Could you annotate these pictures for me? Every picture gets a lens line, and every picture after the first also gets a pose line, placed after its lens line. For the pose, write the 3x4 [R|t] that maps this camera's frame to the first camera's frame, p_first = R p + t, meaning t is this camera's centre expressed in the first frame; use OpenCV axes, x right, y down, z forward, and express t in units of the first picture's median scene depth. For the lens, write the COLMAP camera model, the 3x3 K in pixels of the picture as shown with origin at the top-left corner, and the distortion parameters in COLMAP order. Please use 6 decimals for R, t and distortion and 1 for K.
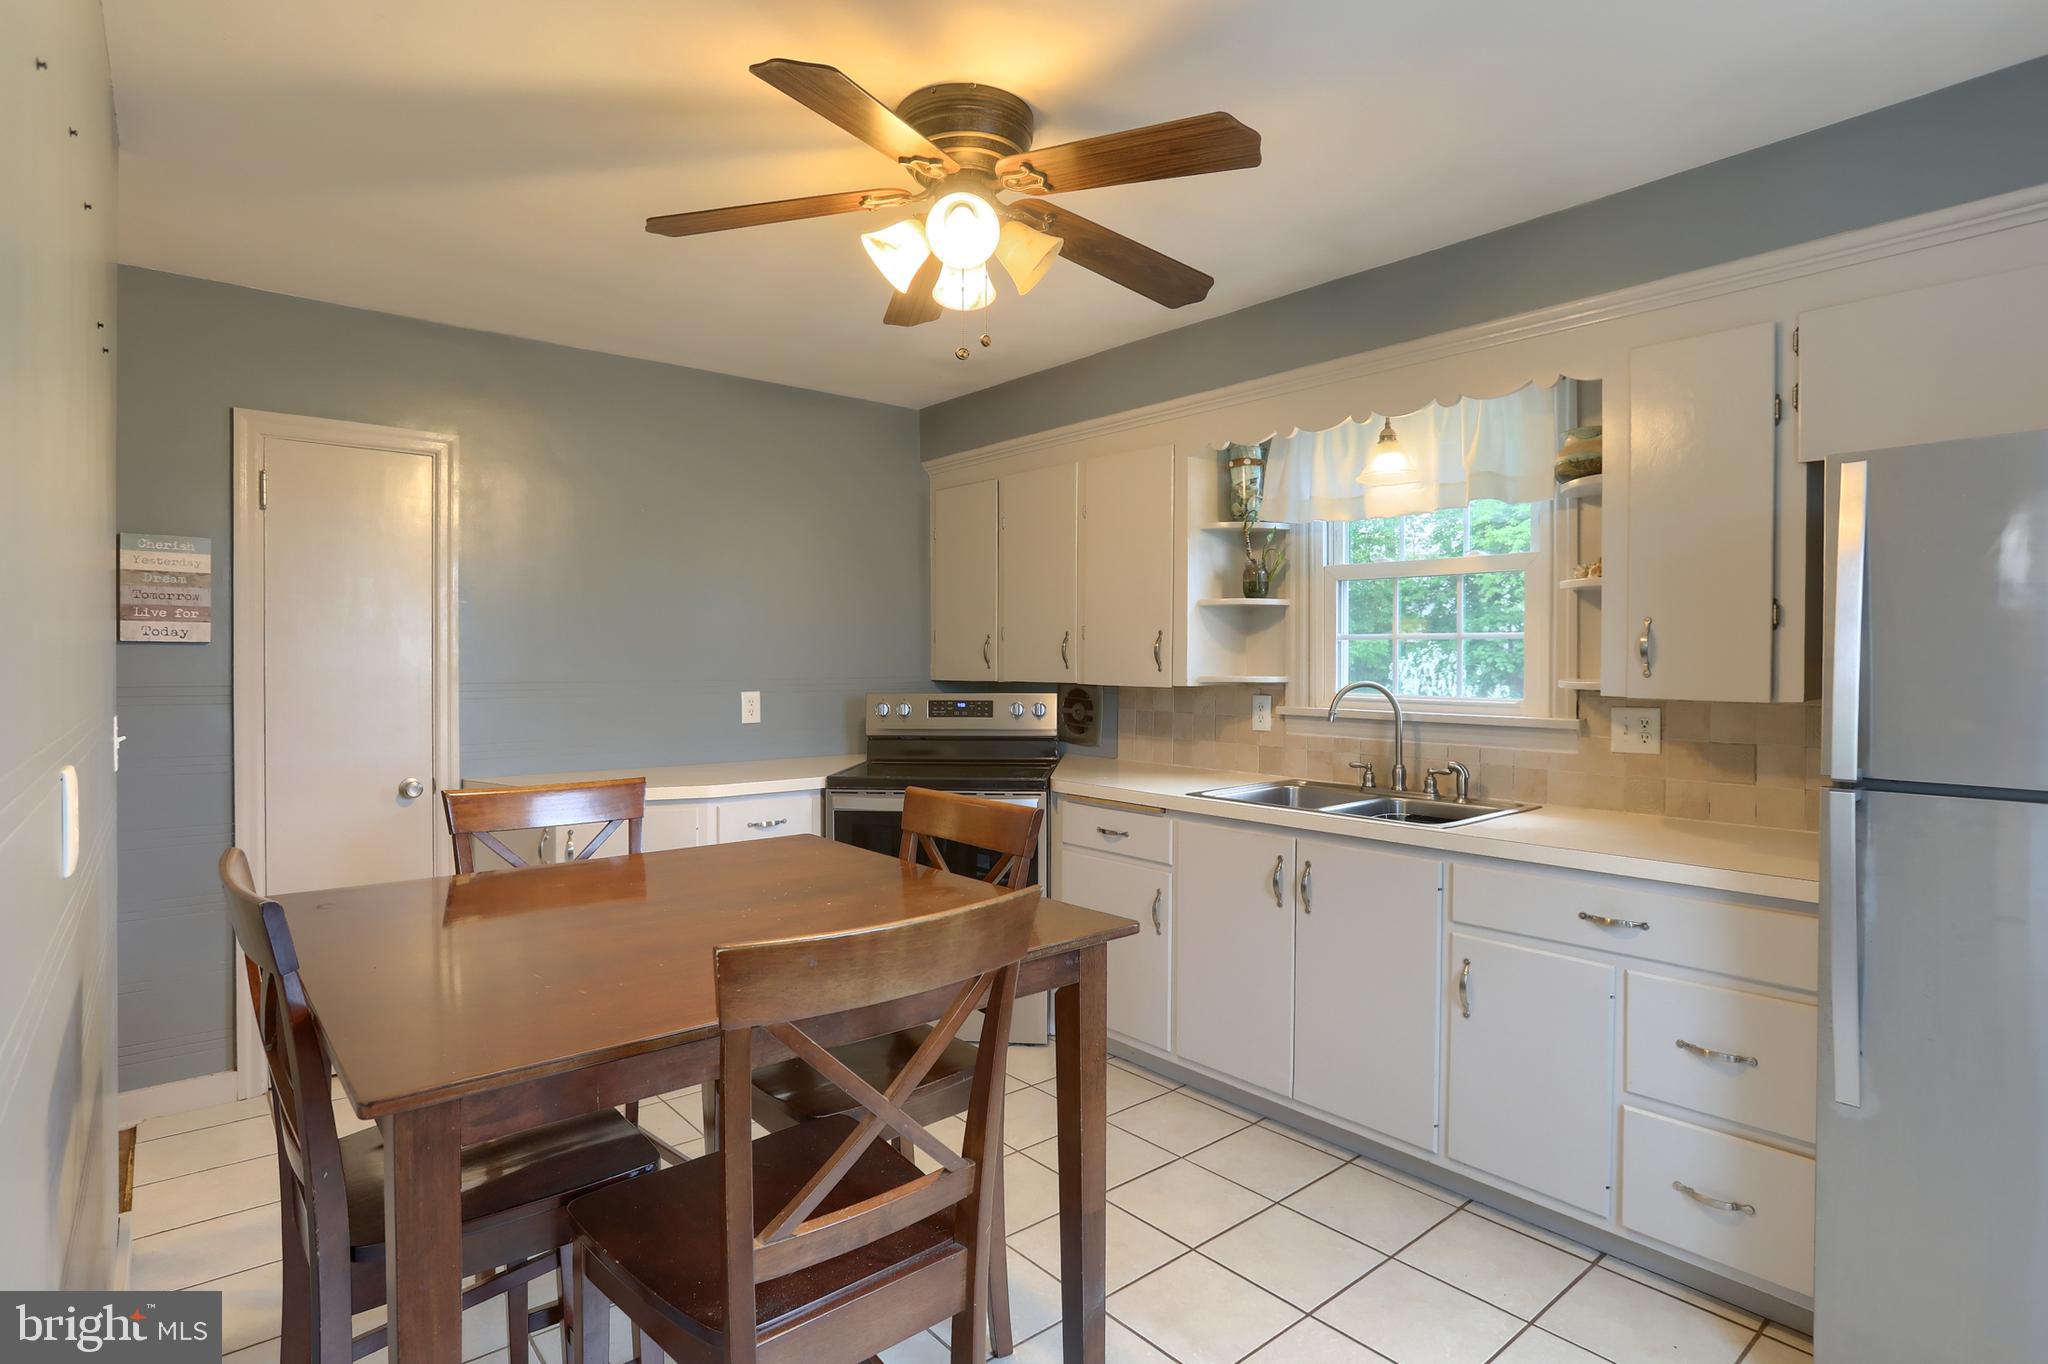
lens RADIAL K [[1064.6, 0, 1034.9], [0, 1064.6, 660.2], [0, 0, 1]] dist [-0.022393, 0.000785]
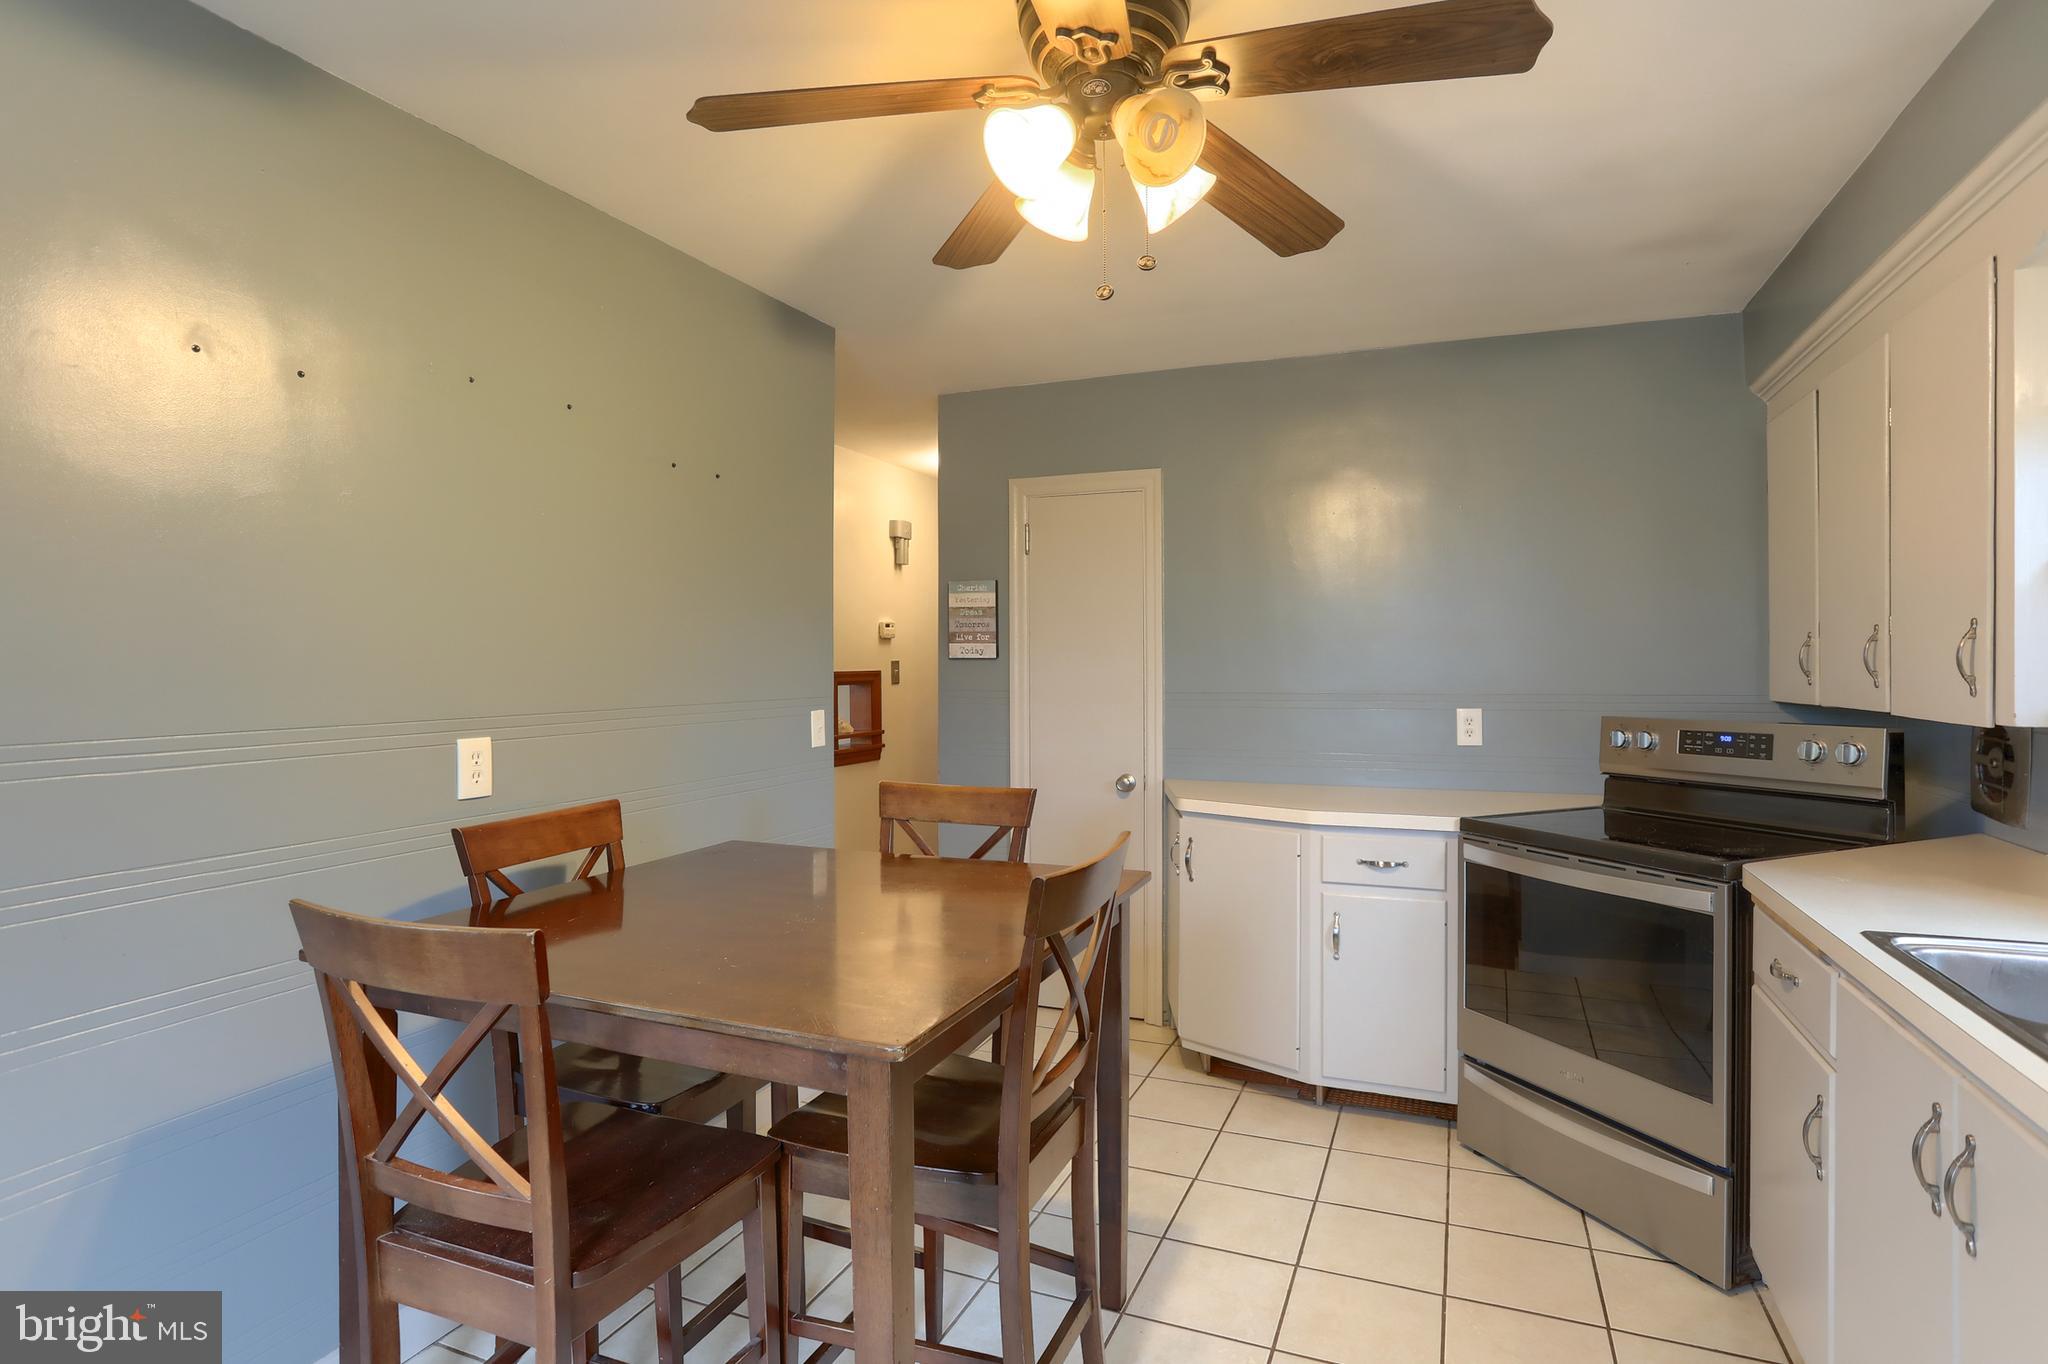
lens RADIAL K [[1064.6, 0, 1034.9], [0, 1064.6, 660.2], [0, 0, 1]] dist [-0.022393, 0.000785]
pose [[0.461342, -0.006037, -0.887202, 0.388928], [0.002403, 0.999982, -0.005555, -0.005903], [0.887219, 0.000431, 0.461348, 0.370562]]
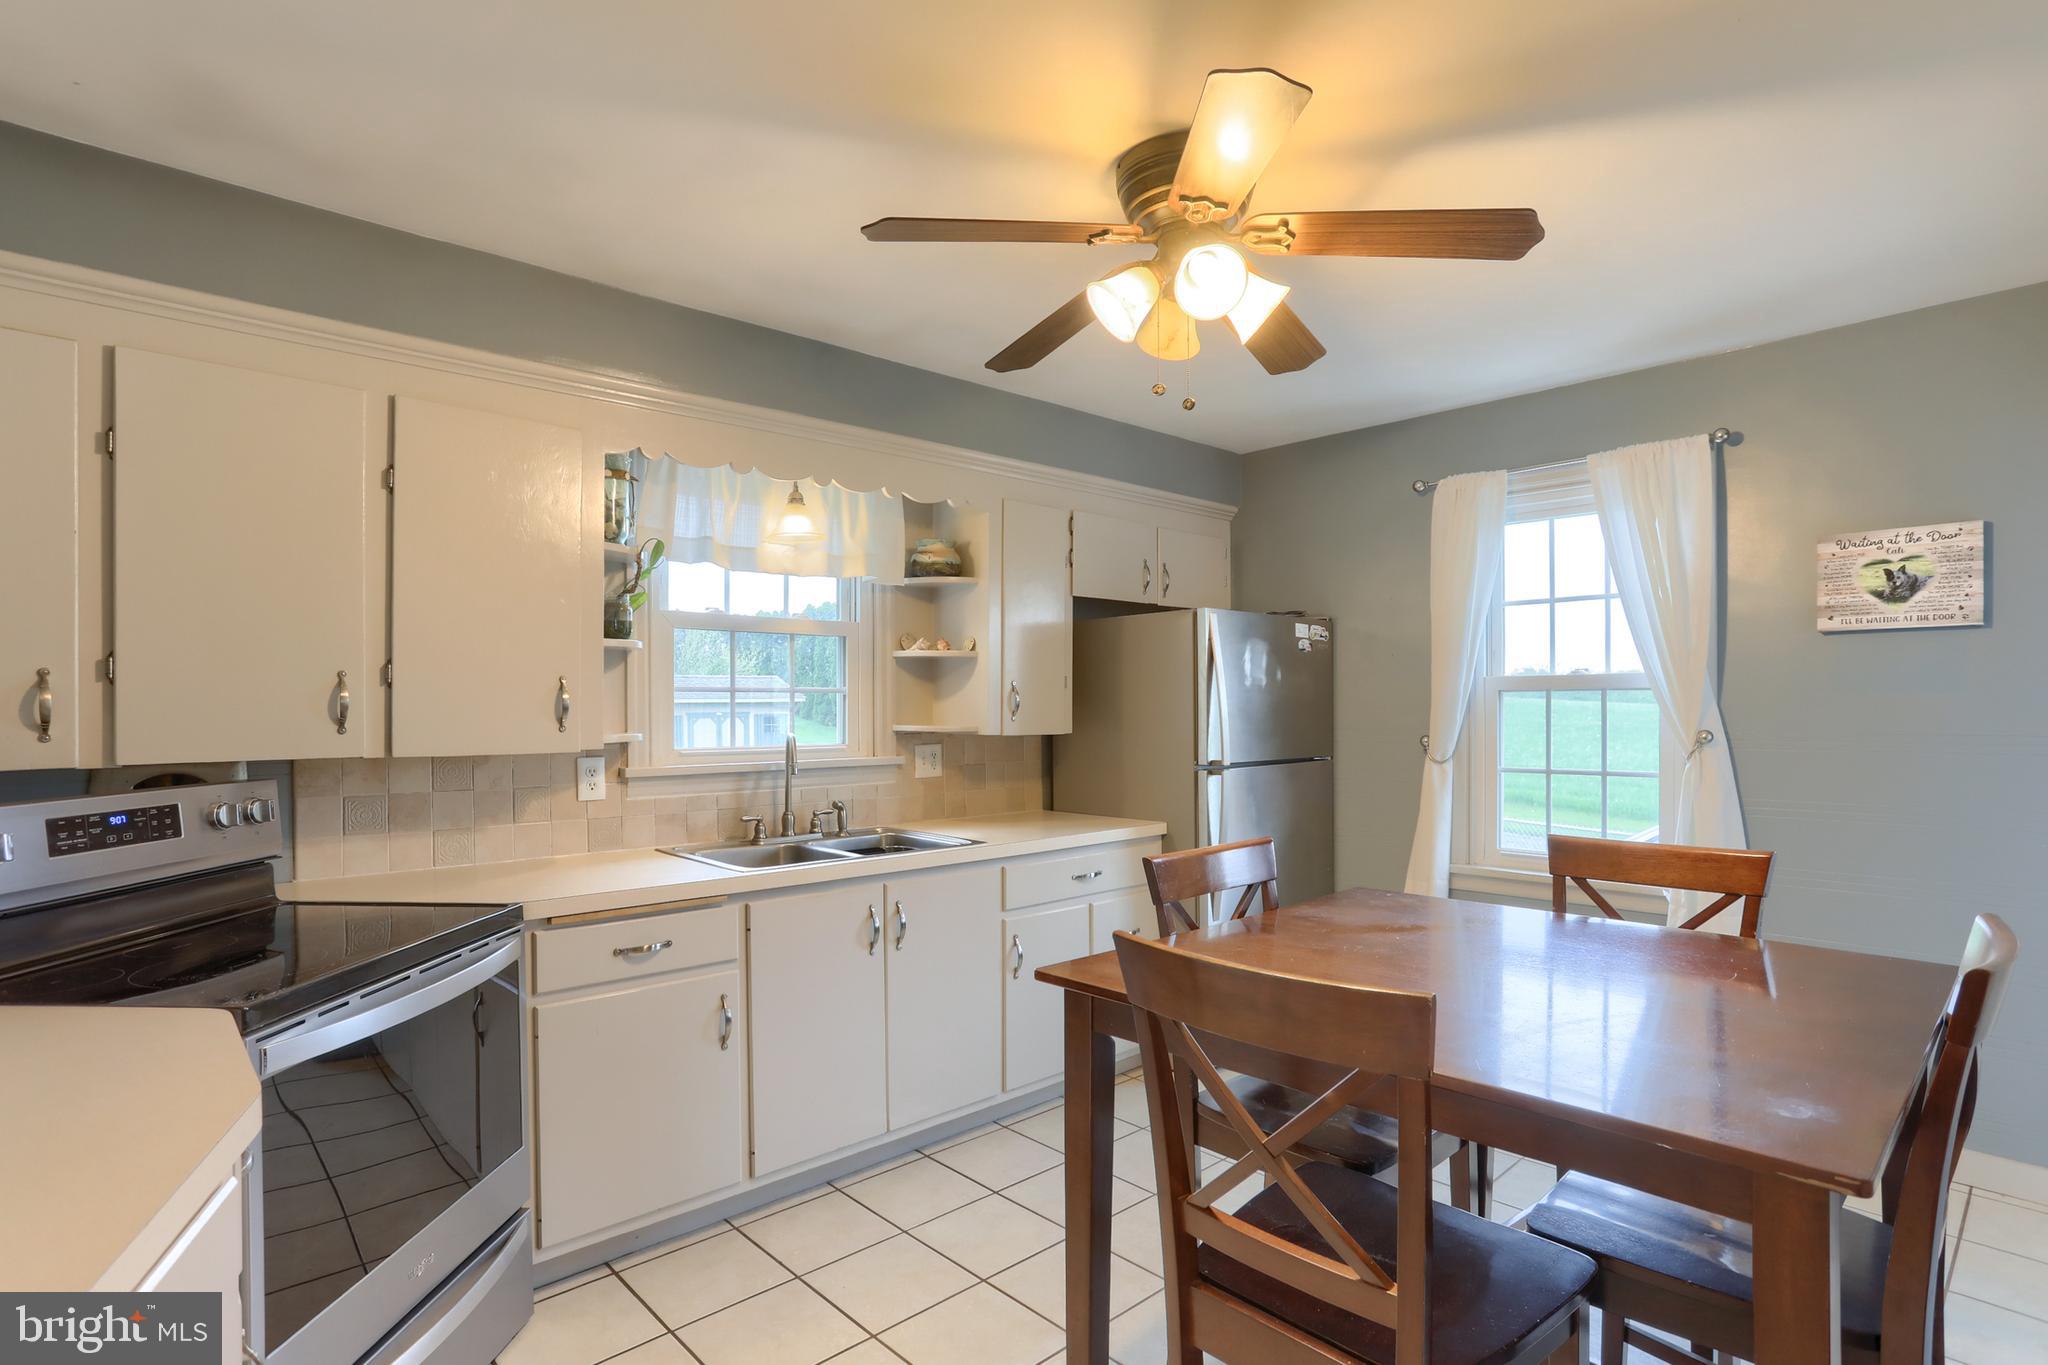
lens RADIAL K [[1026.1, 0, 1020.8], [0, 1026.1, 709.1], [0, 0, 1]] dist [-0.001067, -0.000082]
pose [[-0.034061, -0.005890, 0.999402, -0.645258], [0.006776, 0.999958, 0.006124, -0.008023], [-0.999397, 0.006980, -0.034020, 0.750777]]
